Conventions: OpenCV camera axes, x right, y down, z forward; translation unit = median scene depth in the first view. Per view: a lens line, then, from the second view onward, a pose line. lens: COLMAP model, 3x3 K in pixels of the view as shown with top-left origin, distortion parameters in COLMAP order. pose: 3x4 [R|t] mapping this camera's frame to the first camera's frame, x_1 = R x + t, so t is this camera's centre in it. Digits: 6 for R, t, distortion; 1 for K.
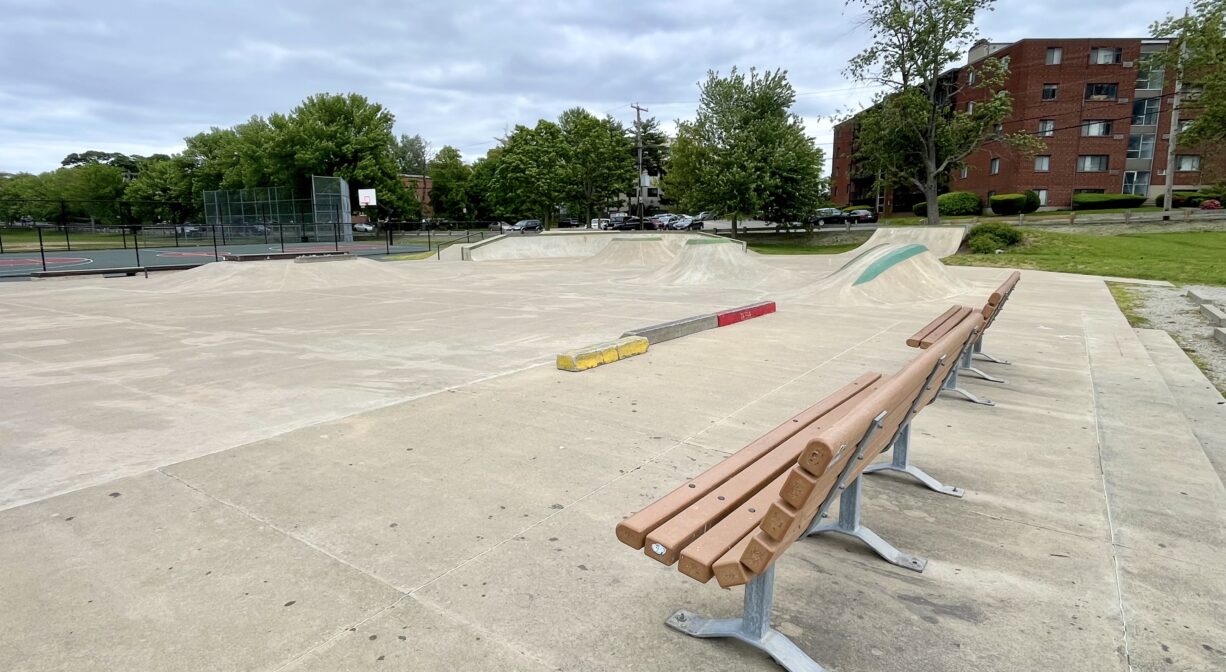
lens RADIAL K [[644.9, 0, 615.9], [0, 644.9, 337.9], [0, 0, 1]] dist [0.002086, -0.001812]
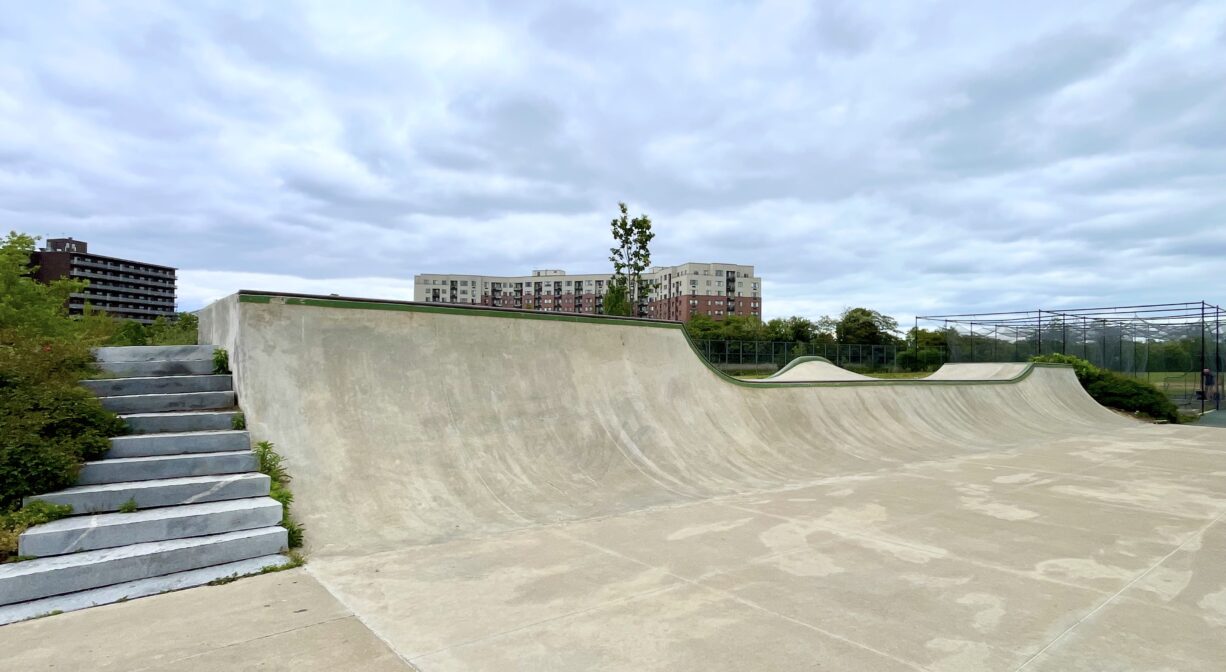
lens RADIAL K [[644.9, 0, 610.9], [0, 644.9, 338.1], [0, 0, 1]] dist [0.002086, -0.001812]
pose [[-0.279147, -0.023193, -0.959968, 0.193979], [-0.170661, 0.984991, 0.025829, -0.316136], [0.944961, 0.171039, -0.278916, 1.439384]]
